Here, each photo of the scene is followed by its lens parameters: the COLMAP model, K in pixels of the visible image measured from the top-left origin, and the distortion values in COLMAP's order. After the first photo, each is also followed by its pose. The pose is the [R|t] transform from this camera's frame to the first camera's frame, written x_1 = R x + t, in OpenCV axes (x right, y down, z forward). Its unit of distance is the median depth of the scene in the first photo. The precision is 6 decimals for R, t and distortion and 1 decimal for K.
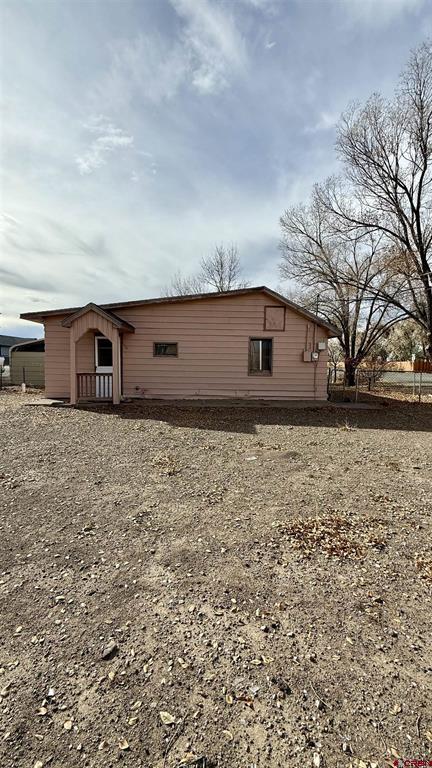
lens RADIAL K [[306.7, 0, 218.8], [0, 306.7, 385.0], [0, 0, 1]] dist [-0.000142, 0.000174]
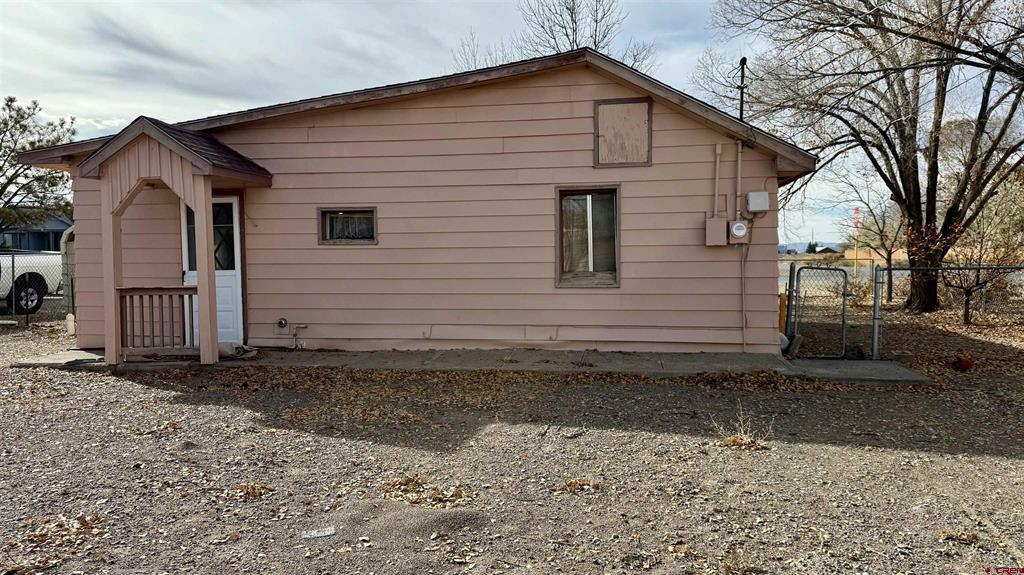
lens RADIAL K [[738.4, 0, 513.0], [0, 738.4, 290.7], [0, 0, 1]] dist [0.042116, -0.006987]
pose [[0.983608, -0.015176, -0.179680, 0.208498], [0.010064, 0.999519, -0.029330, -0.000329], [0.180038, 0.027041, 0.983288, 0.095652]]
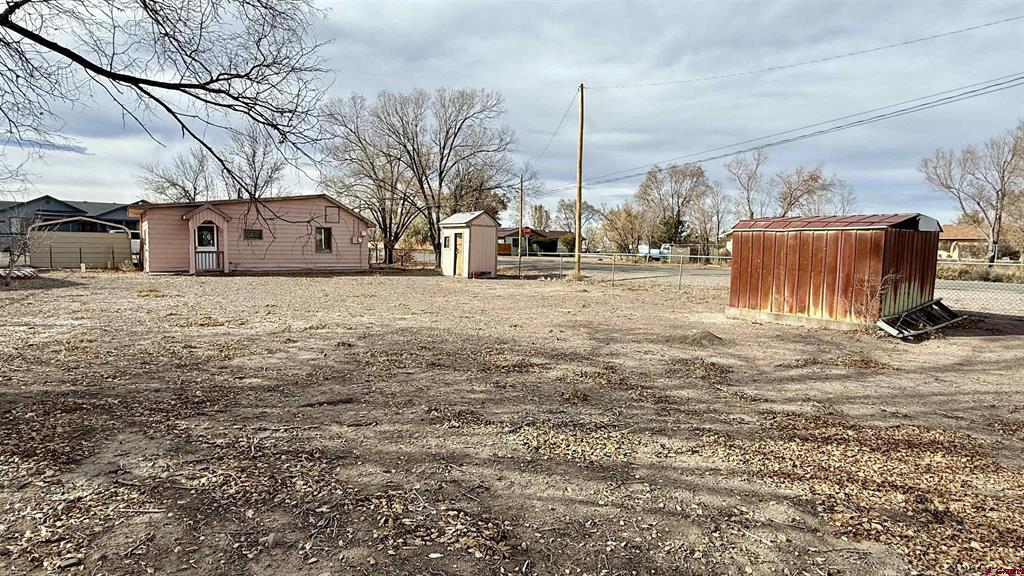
lens RADIAL K [[524.6, 0, 512.0], [0, 524.6, 285.8], [0, 0, 1]] dist [0.002071, 0.000084]
pose [[0.824021, -0.040203, 0.565132, -0.556167], [0.033471, 0.999191, 0.022278, 0.103216], [-0.565570, 0.000558, 0.824700, -1.605512]]
